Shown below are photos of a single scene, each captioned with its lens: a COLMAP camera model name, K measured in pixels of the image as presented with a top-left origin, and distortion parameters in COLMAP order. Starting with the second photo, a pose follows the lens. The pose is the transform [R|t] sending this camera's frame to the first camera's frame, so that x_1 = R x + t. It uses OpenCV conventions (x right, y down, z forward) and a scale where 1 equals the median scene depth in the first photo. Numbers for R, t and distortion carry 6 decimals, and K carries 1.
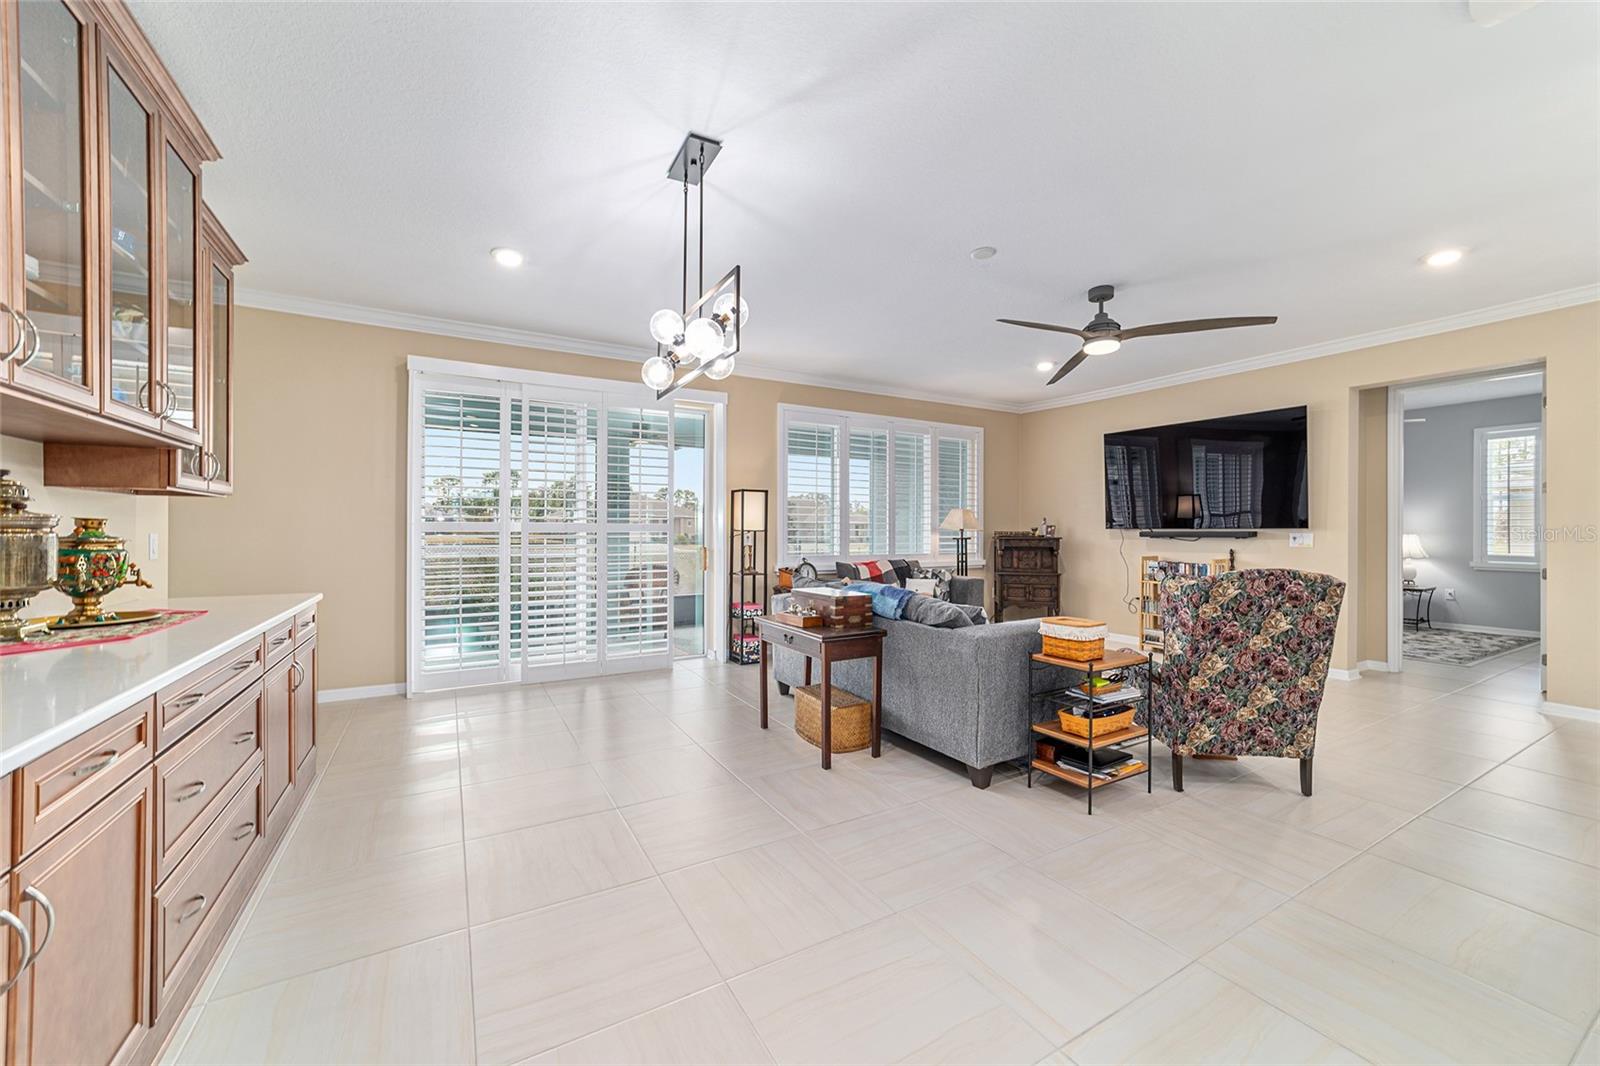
lens RADIAL K [[602.9, 0, 800.0], [0, 602.9, 533.0], [0, 0, 1]] dist [0.008640, -0.000020]
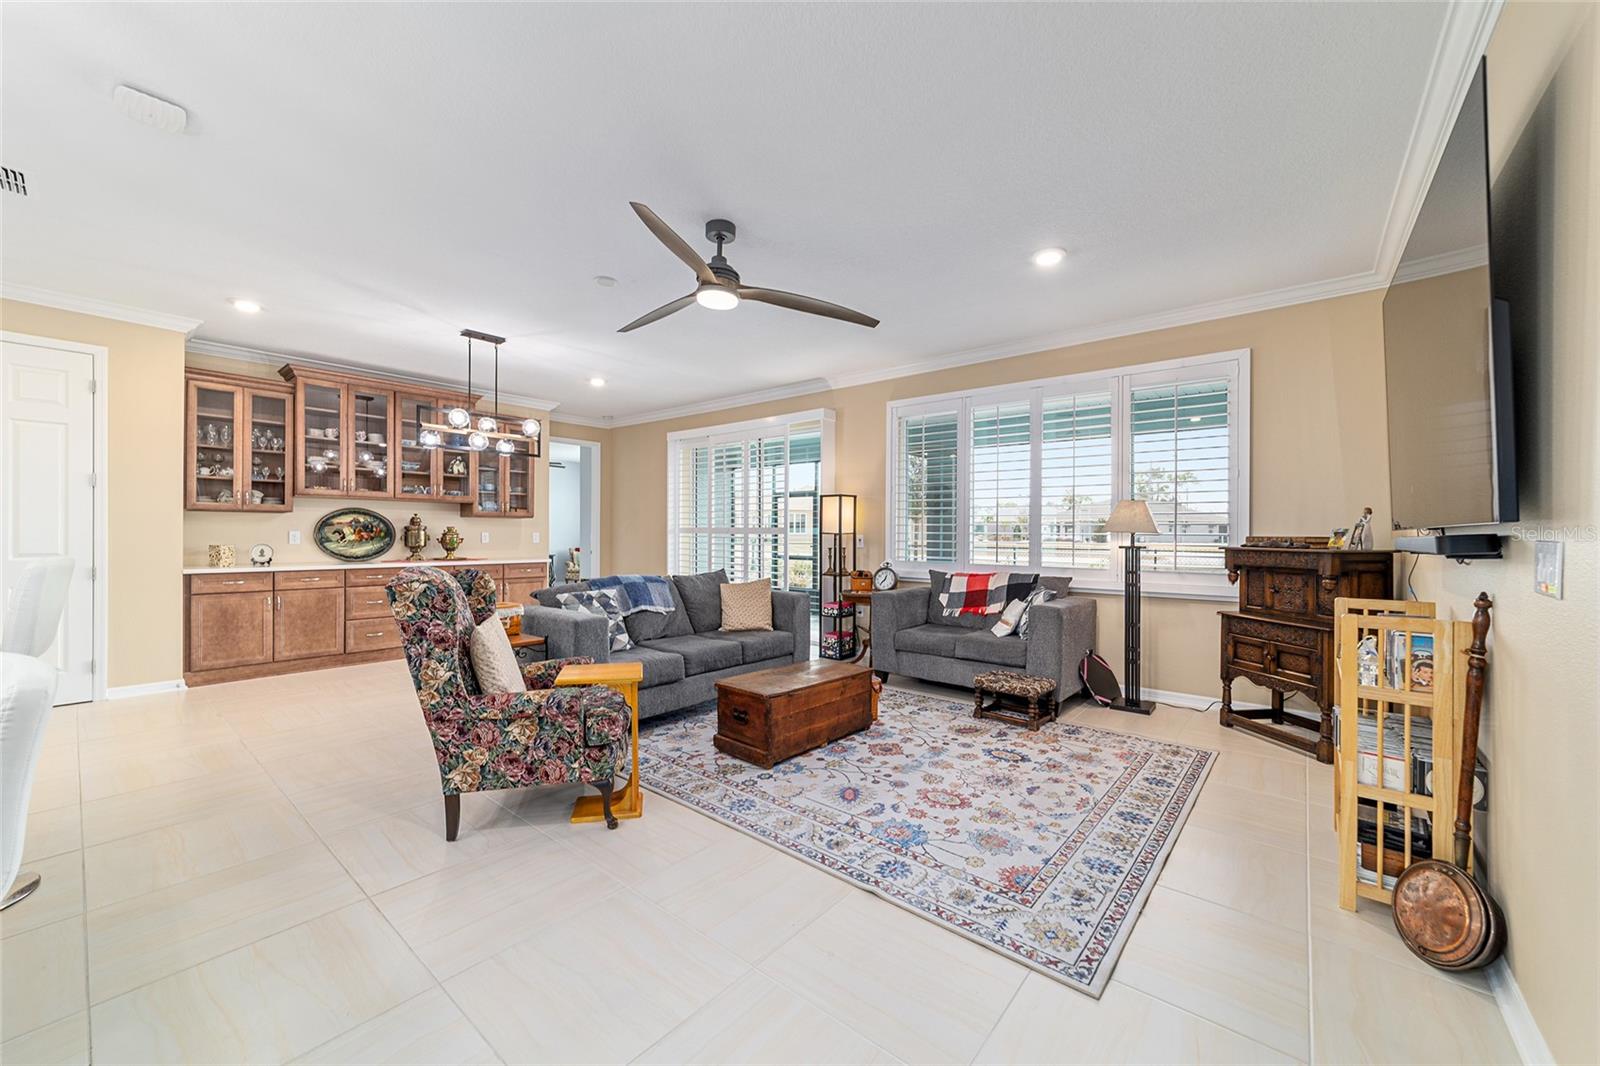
lens RADIAL K [[602.9, 0, 800.0], [0, 602.9, 533.0], [0, 0, 1]] dist [0.008640, -0.000020]
pose [[0.350218, -0.001896, -0.936666, 0.881611], [-0.011049, 0.999920, -0.006155, 0.002582], [0.936603, 0.012505, 0.350169, 0.569806]]
